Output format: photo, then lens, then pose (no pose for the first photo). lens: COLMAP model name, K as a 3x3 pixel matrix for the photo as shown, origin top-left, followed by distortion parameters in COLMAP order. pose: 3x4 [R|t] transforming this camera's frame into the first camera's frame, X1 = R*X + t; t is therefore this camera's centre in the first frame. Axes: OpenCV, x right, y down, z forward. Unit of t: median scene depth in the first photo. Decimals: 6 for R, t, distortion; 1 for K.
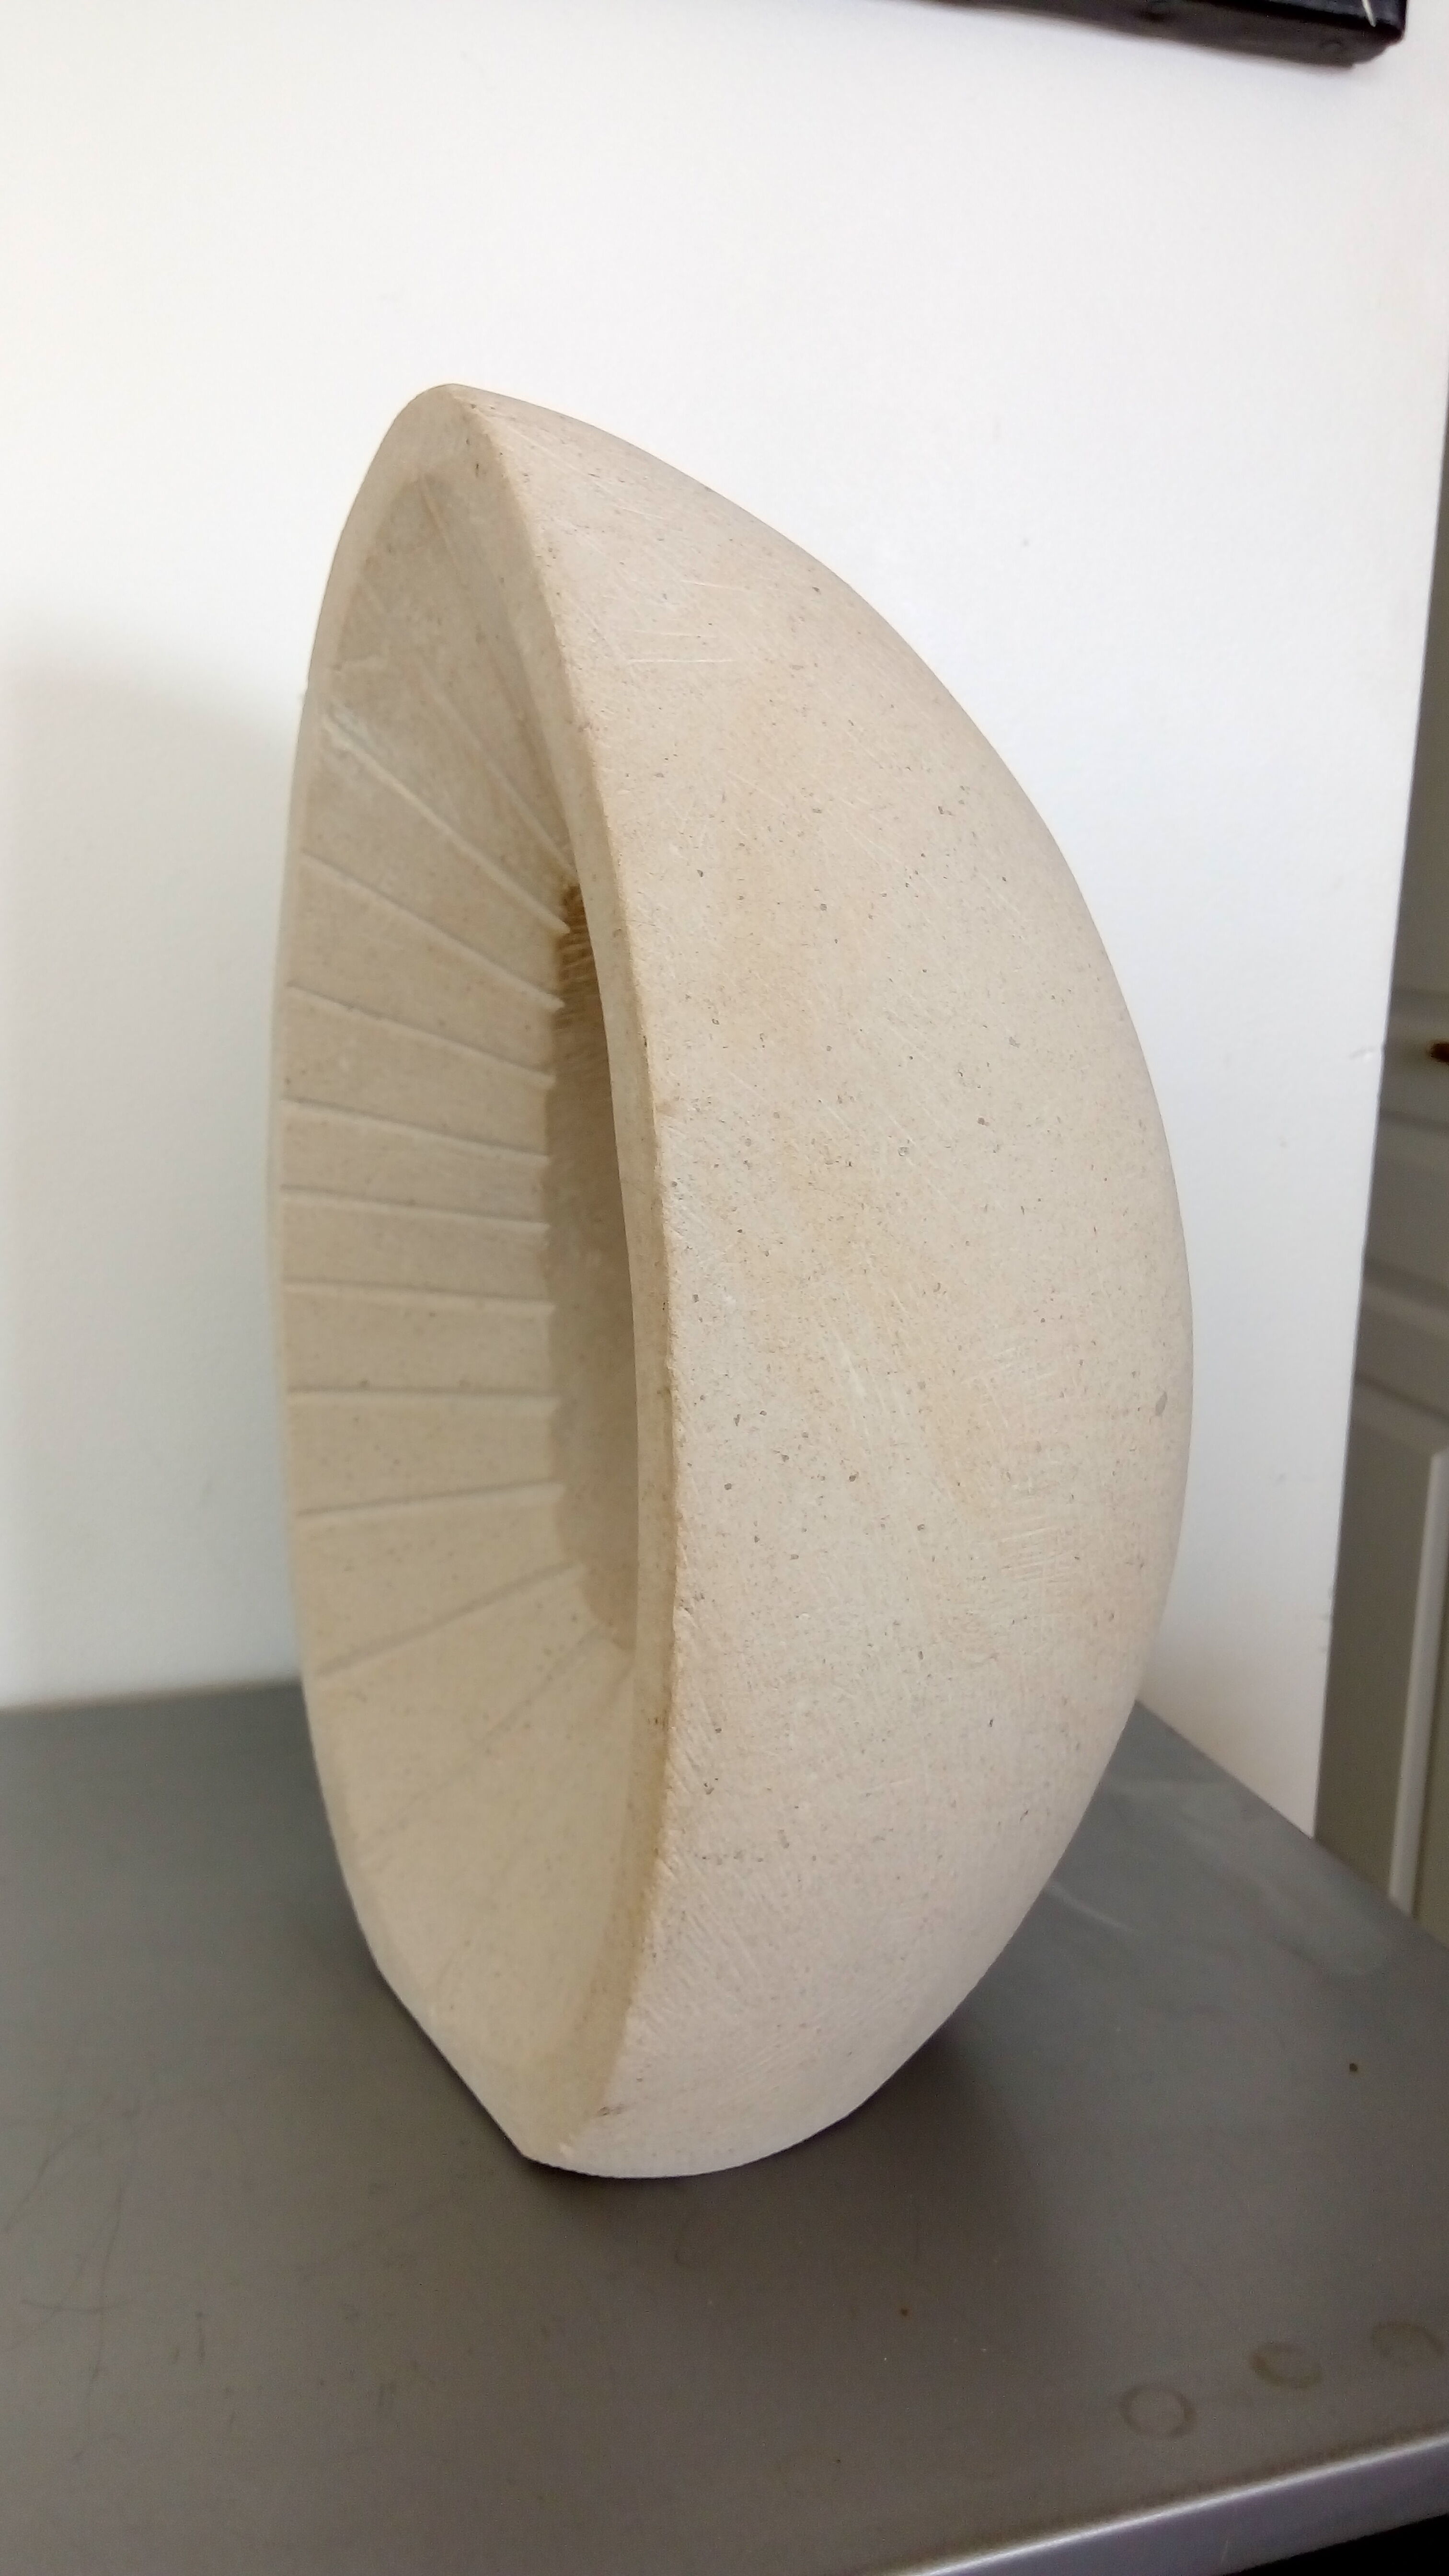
lens RADIAL K [[2034.6, 0, 724.5], [0, 2034.6, 1288.0], [0, 0, 1]] dist [0.083460, -0.005949]
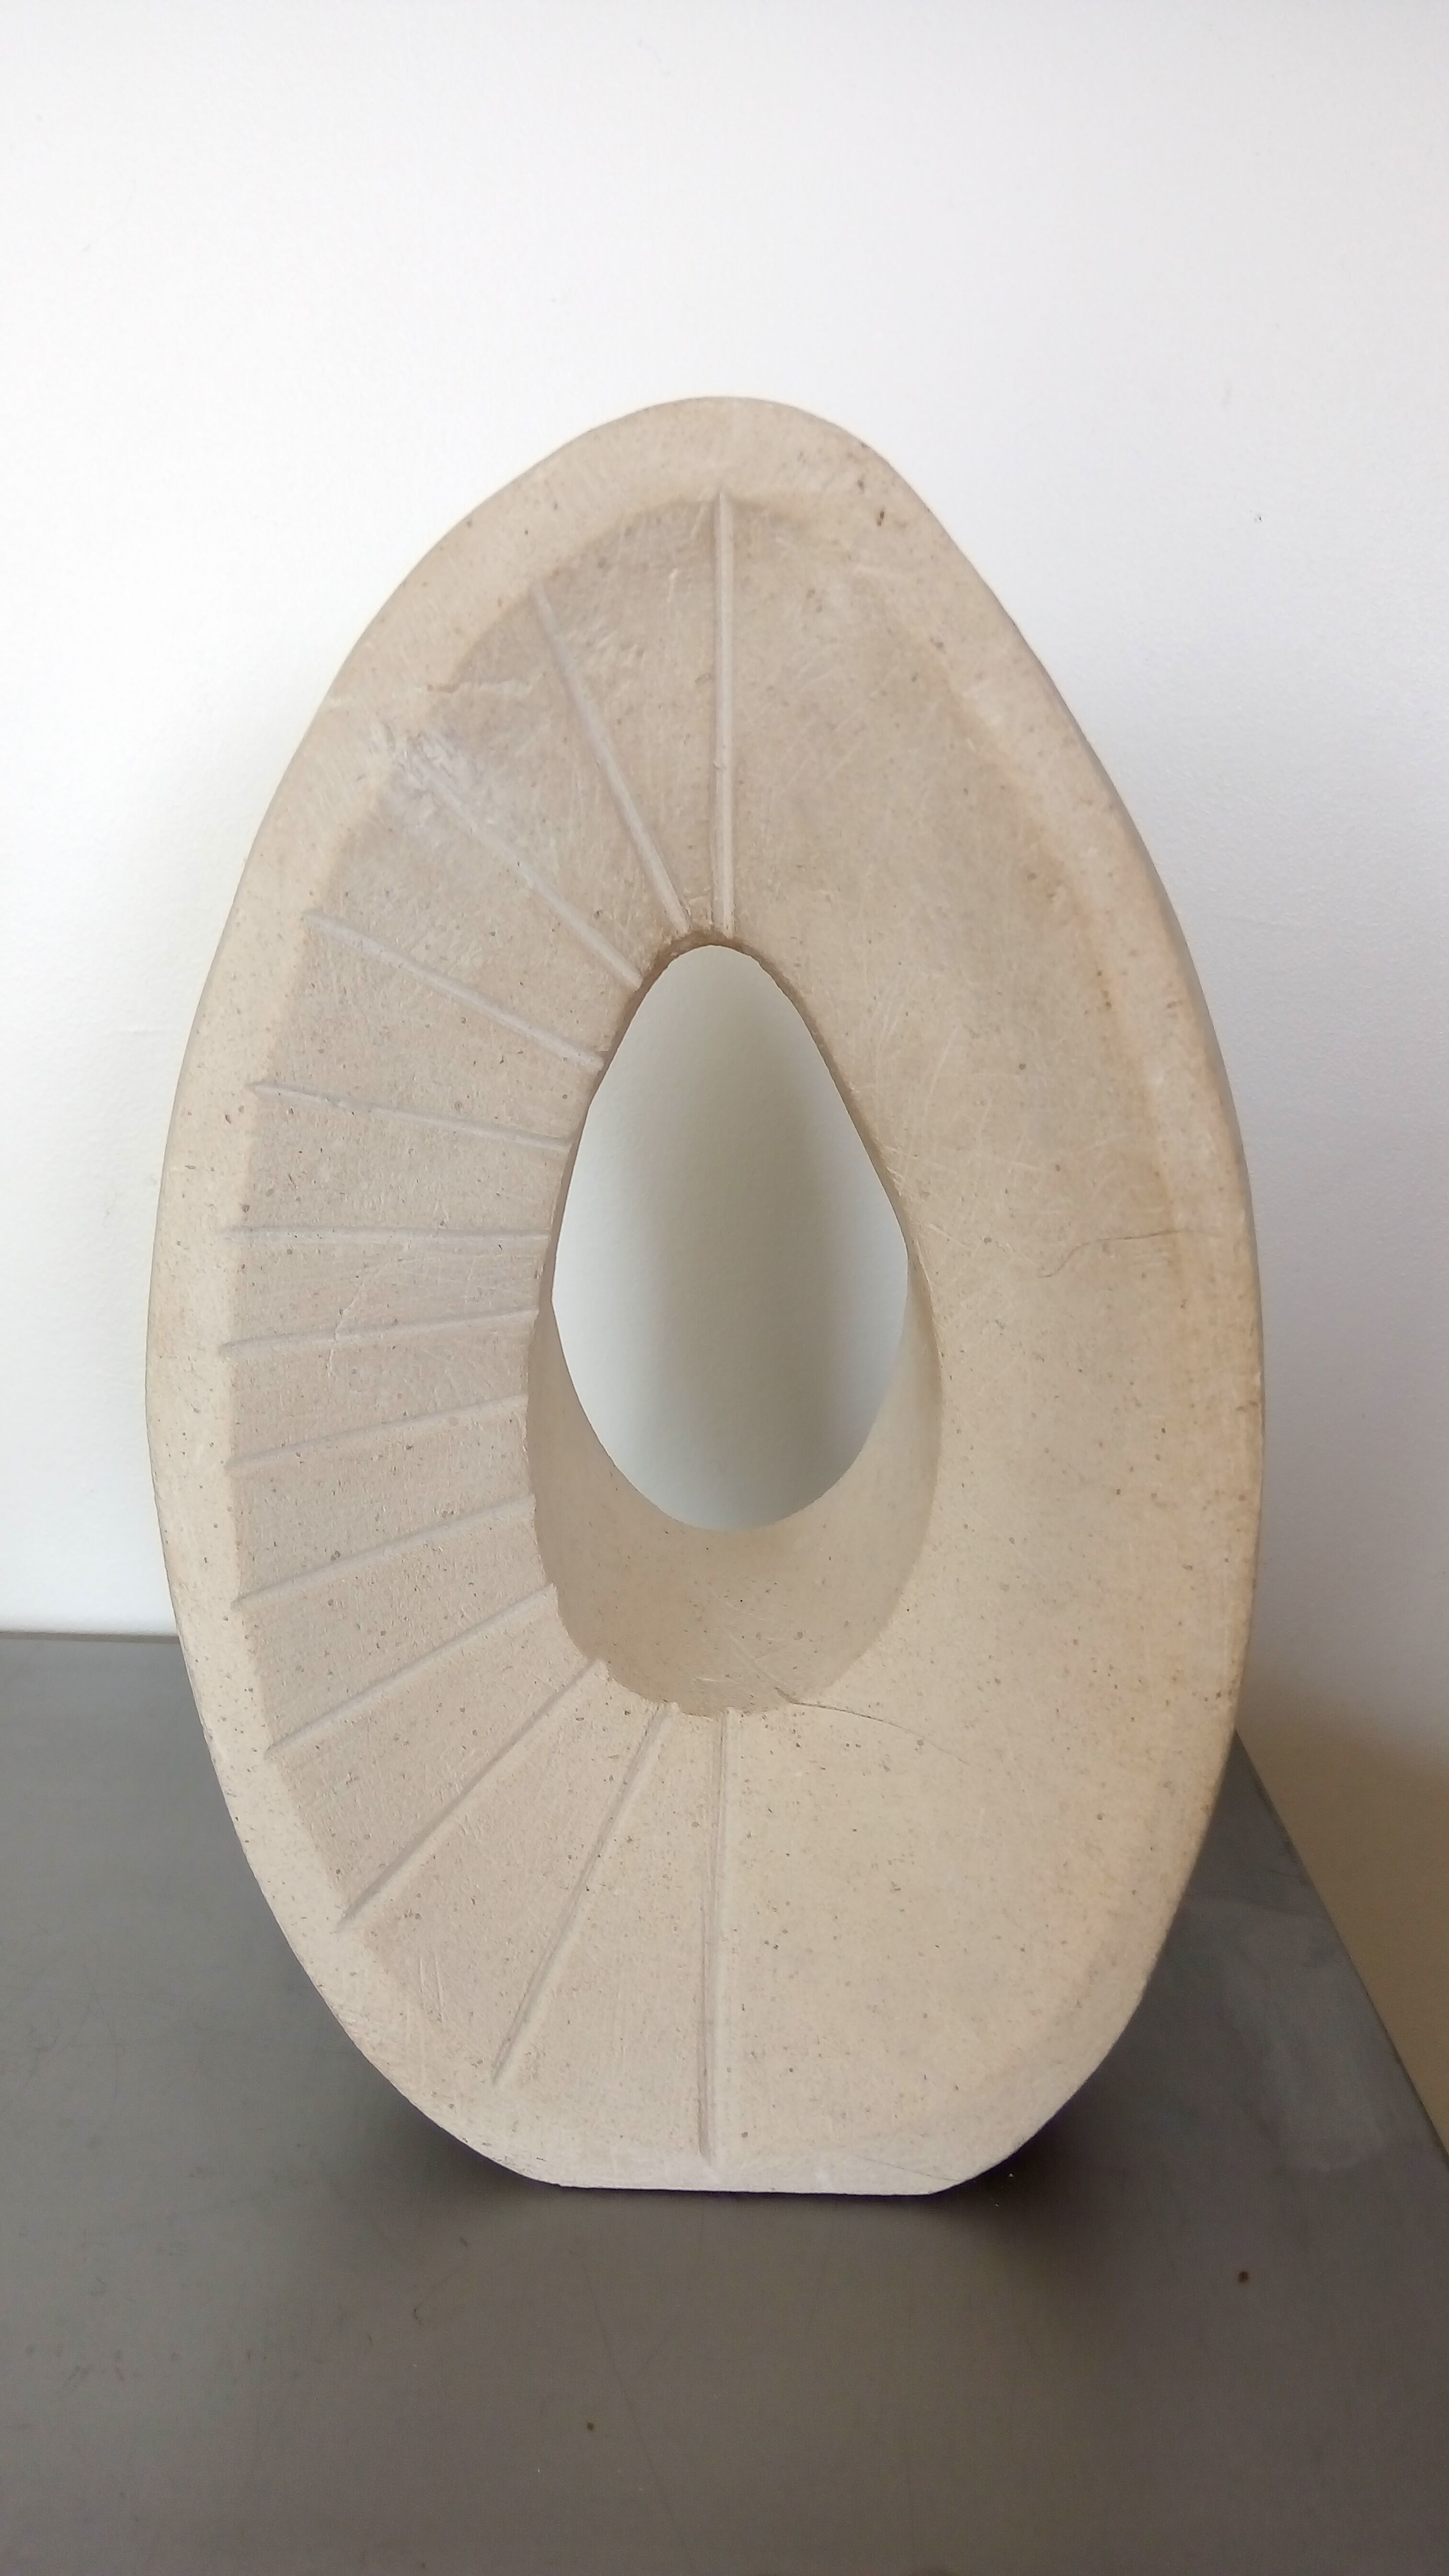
lens RADIAL K [[2001.2, 0, 724.5], [0, 2001.2, 1288.0], [0, 0, 1]] dist [0.138146, -0.272398]
pose [[0.520340, -0.217006, 0.825927, -0.812849], [0.159403, 0.974856, 0.155711, -0.173810], [-0.838950, 0.050633, 0.541848, 0.475358]]
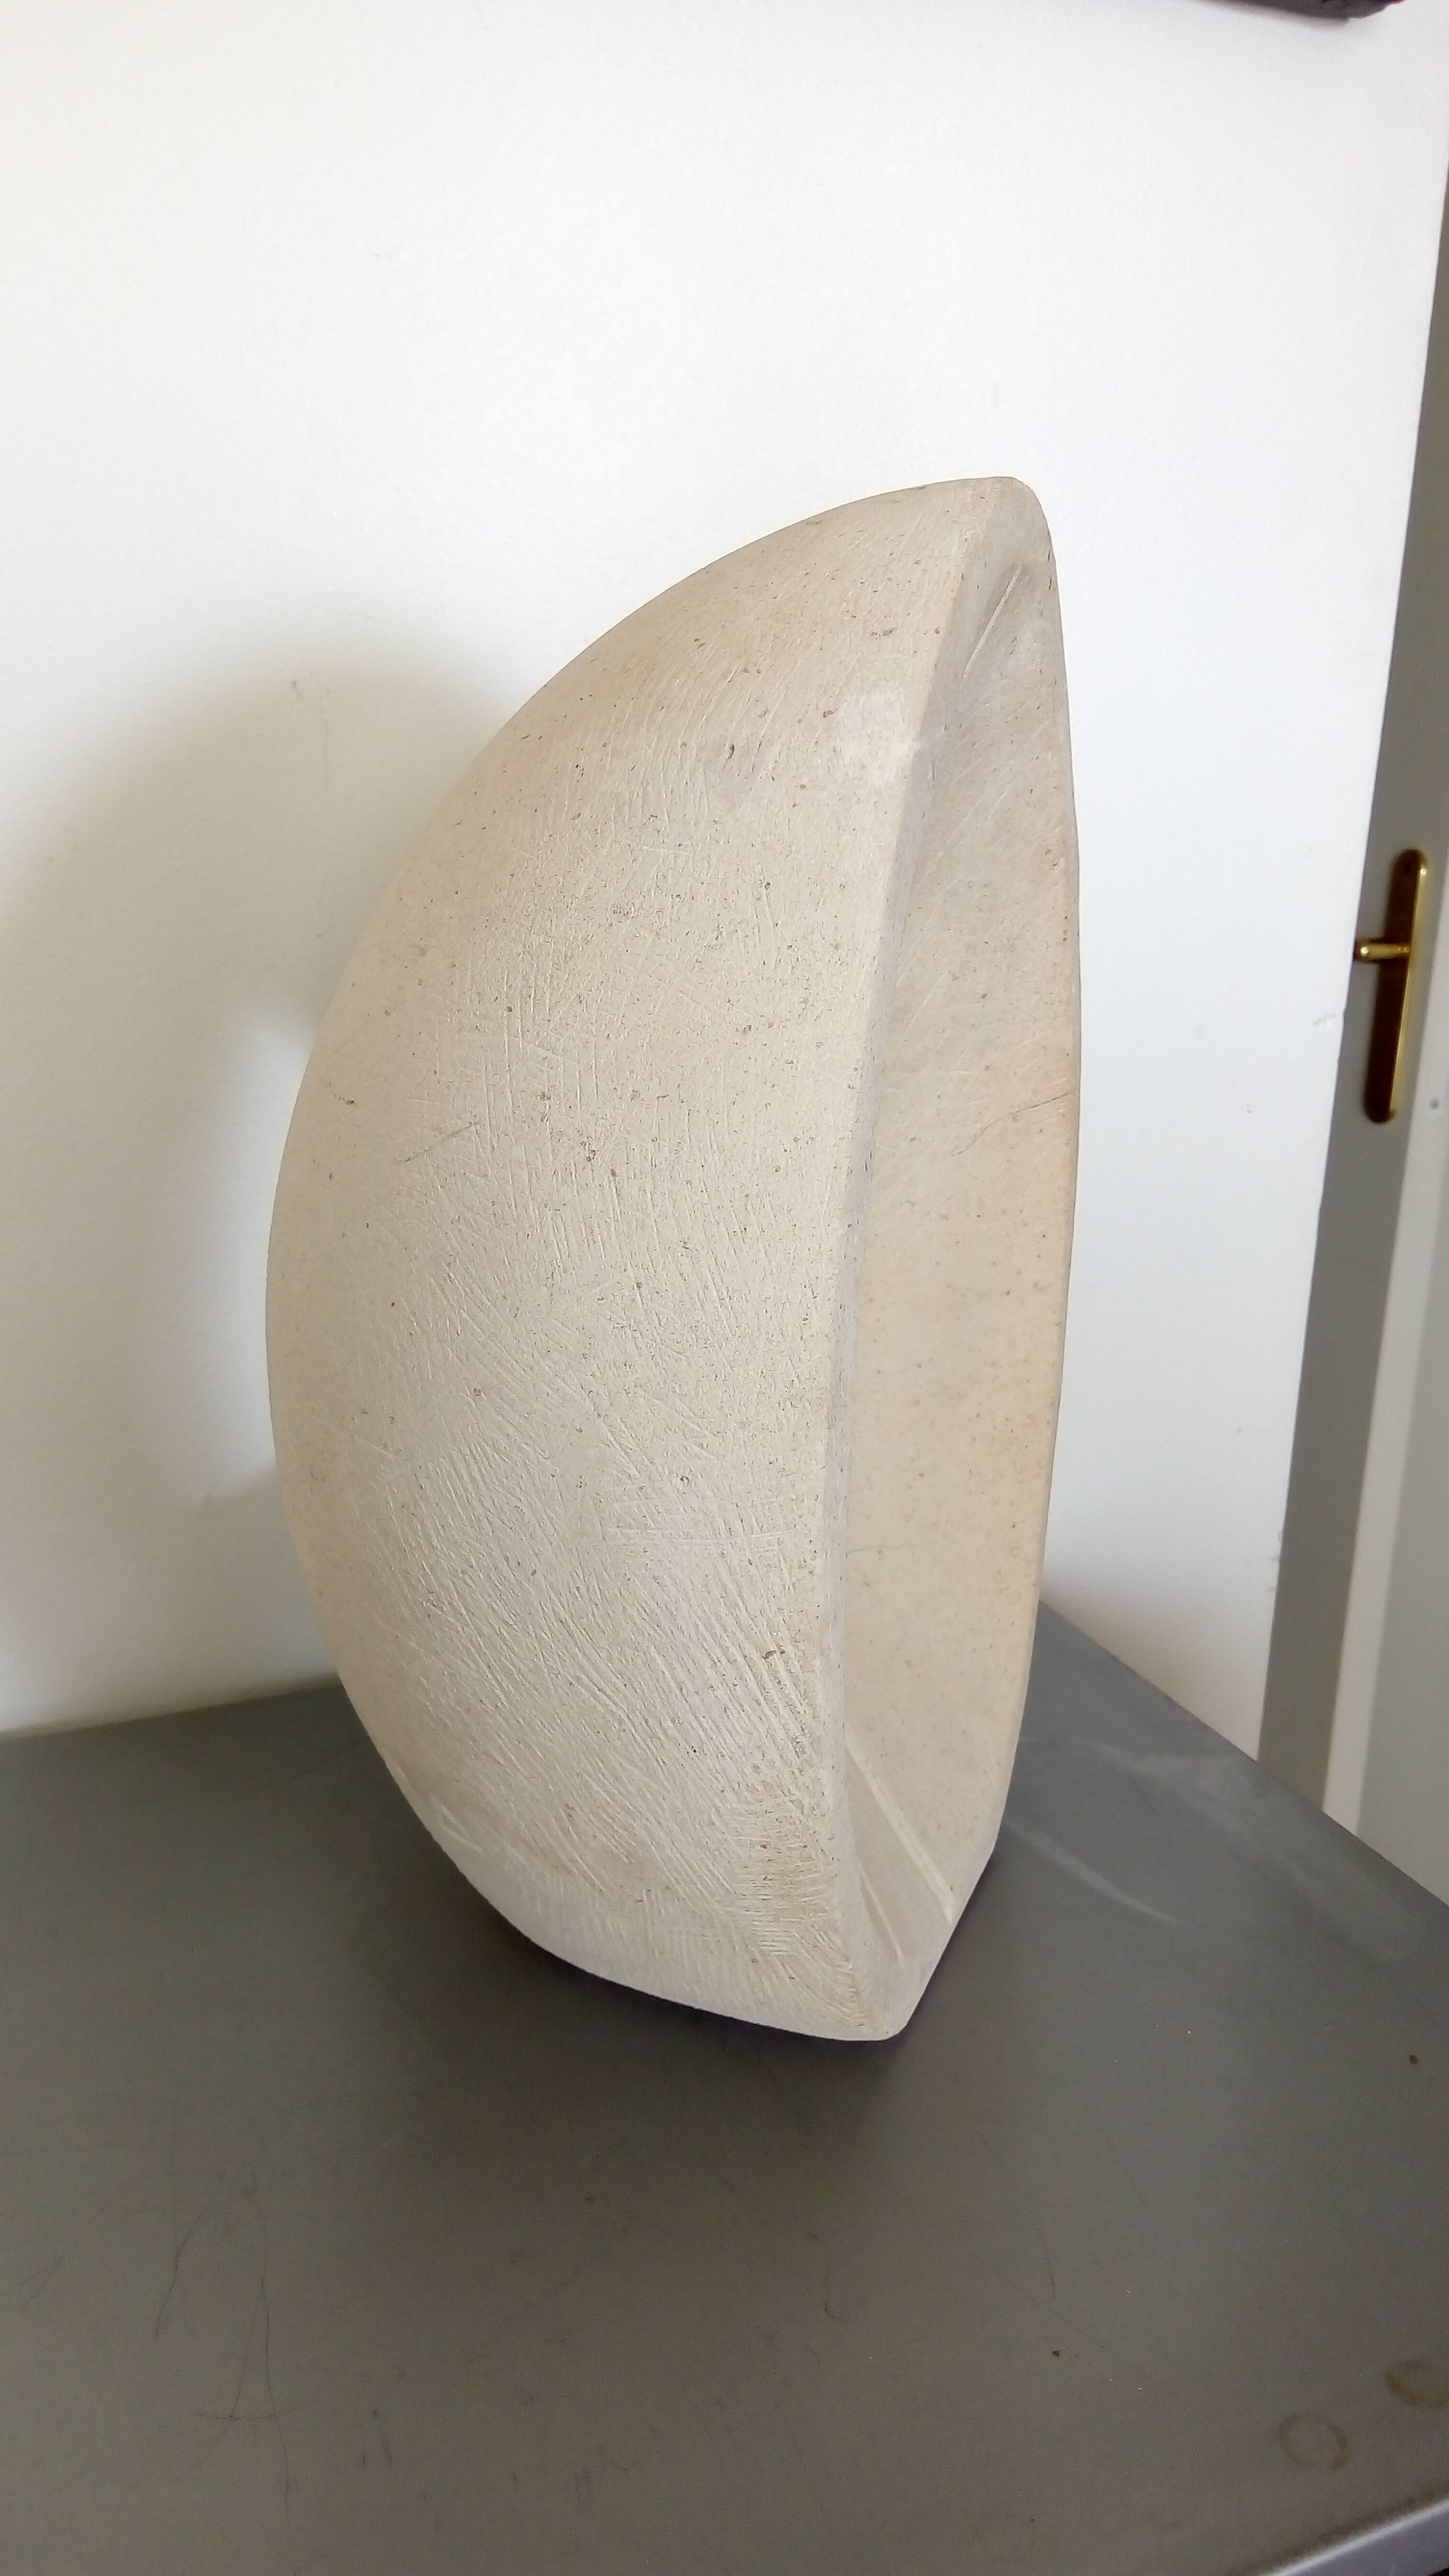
lens RADIAL K [[2001.2, 0, 724.5], [0, 2001.2, 1288.0], [0, 0, 1]] dist [0.138146, -0.272398]
pose [[-0.616969, -0.249447, 0.746408, -0.813158], [0.125554, 0.905091, 0.406259, -0.435911], [-0.776908, 0.344364, -0.527094, 1.571660]]
